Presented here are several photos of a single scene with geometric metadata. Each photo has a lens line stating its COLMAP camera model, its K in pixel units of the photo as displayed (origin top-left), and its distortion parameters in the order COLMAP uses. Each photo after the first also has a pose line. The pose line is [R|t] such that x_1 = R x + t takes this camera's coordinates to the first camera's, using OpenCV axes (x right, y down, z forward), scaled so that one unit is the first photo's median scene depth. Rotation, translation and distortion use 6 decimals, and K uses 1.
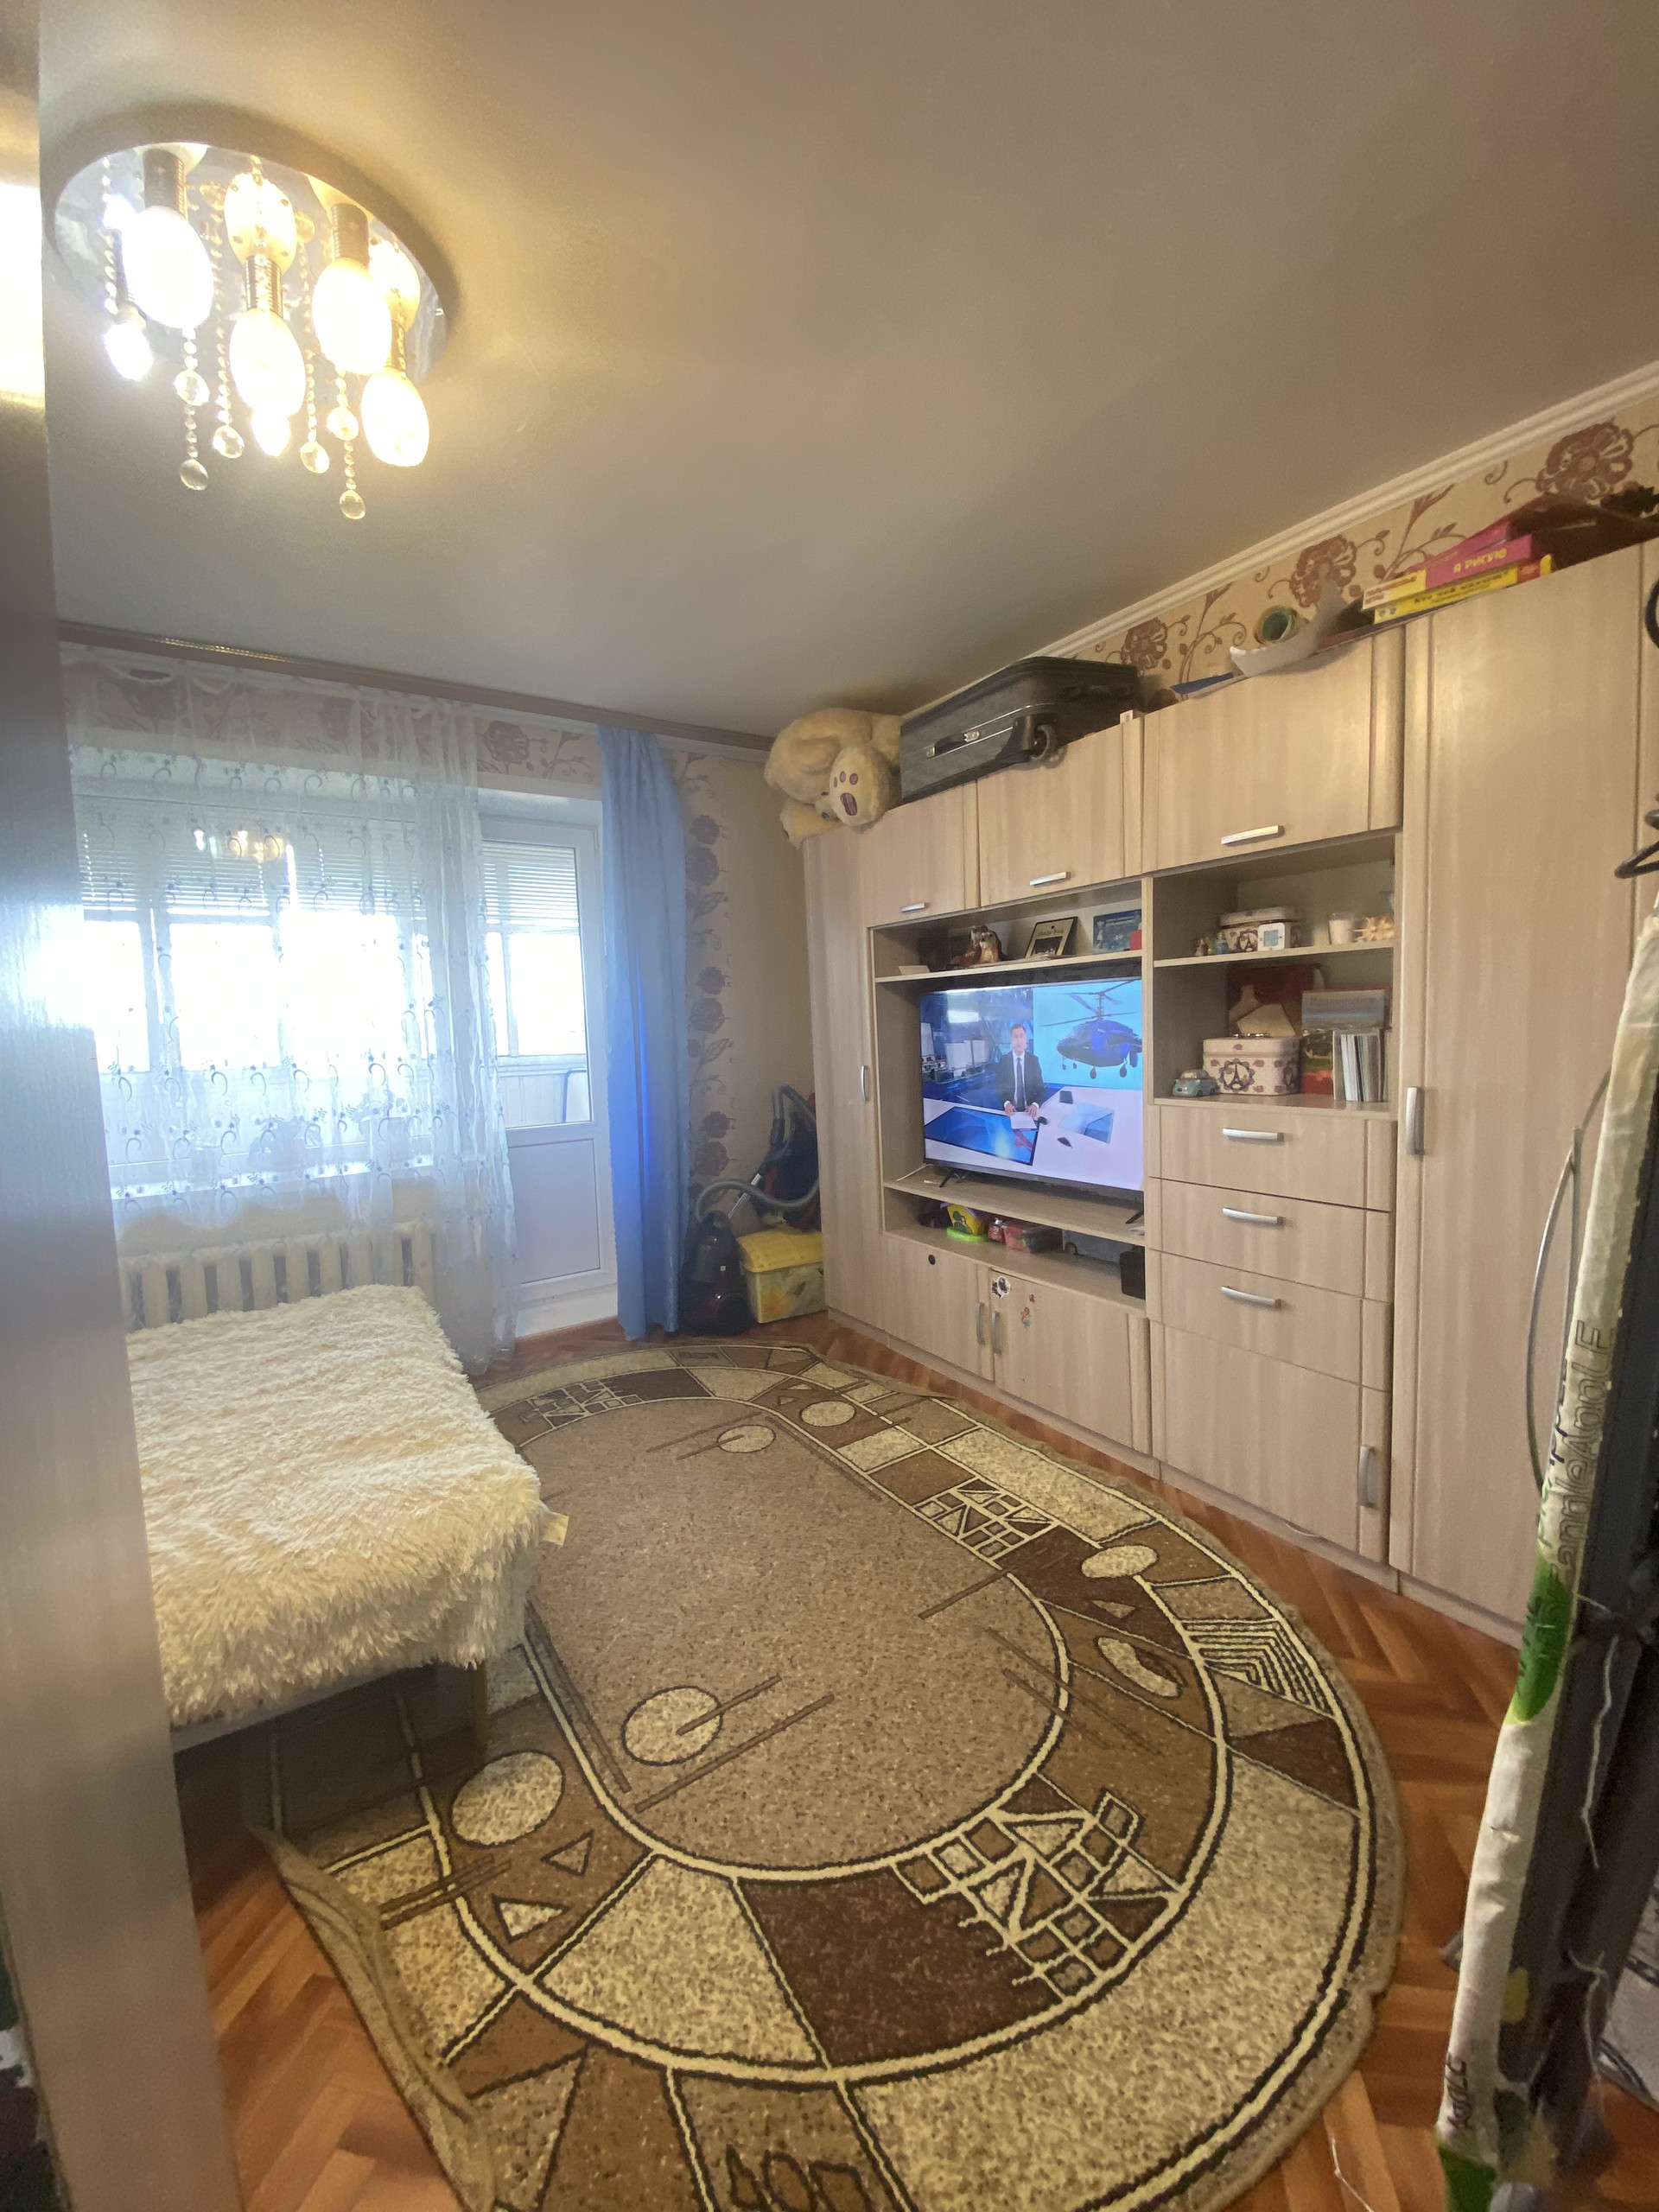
lens RADIAL K [[892.4, 0, 837.6], [0, 892.4, 1100.2], [0, 0, 1]] dist [0.015834, -0.018011]
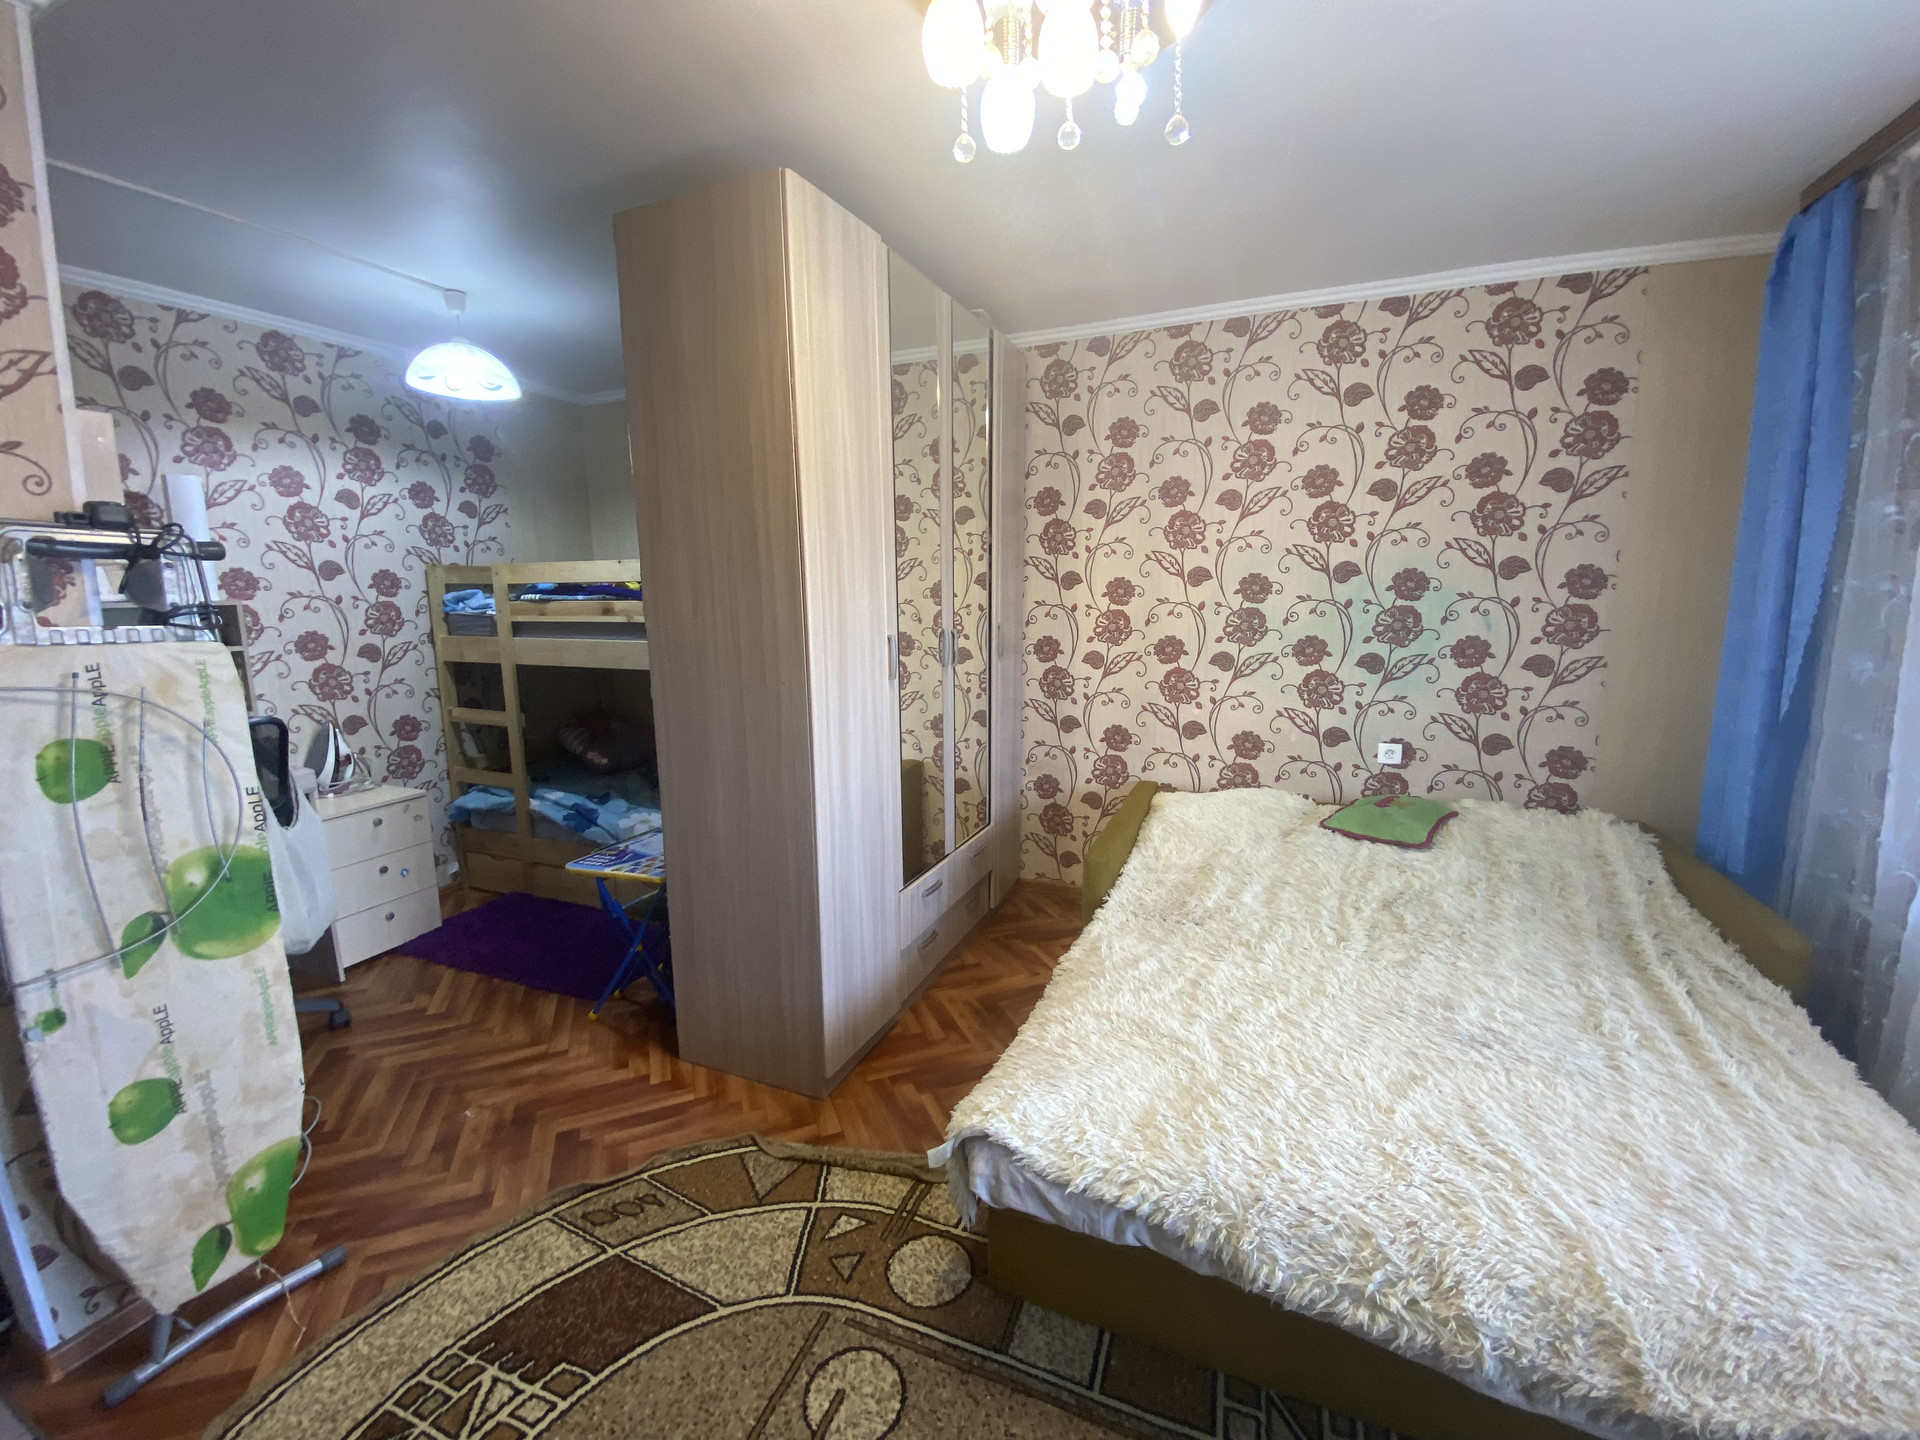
lens RADIAL K [[774.6, 0, 955.0], [0, 774.6, 716.9], [0, 0, 1]] dist [0.015834, -0.018011]
pose [[-0.835295, 0.126942, -0.534947, 0.098713], [-0.012580, 0.968313, 0.249422, -0.275665], [0.549658, 0.215070, -0.807230, 1.920416]]
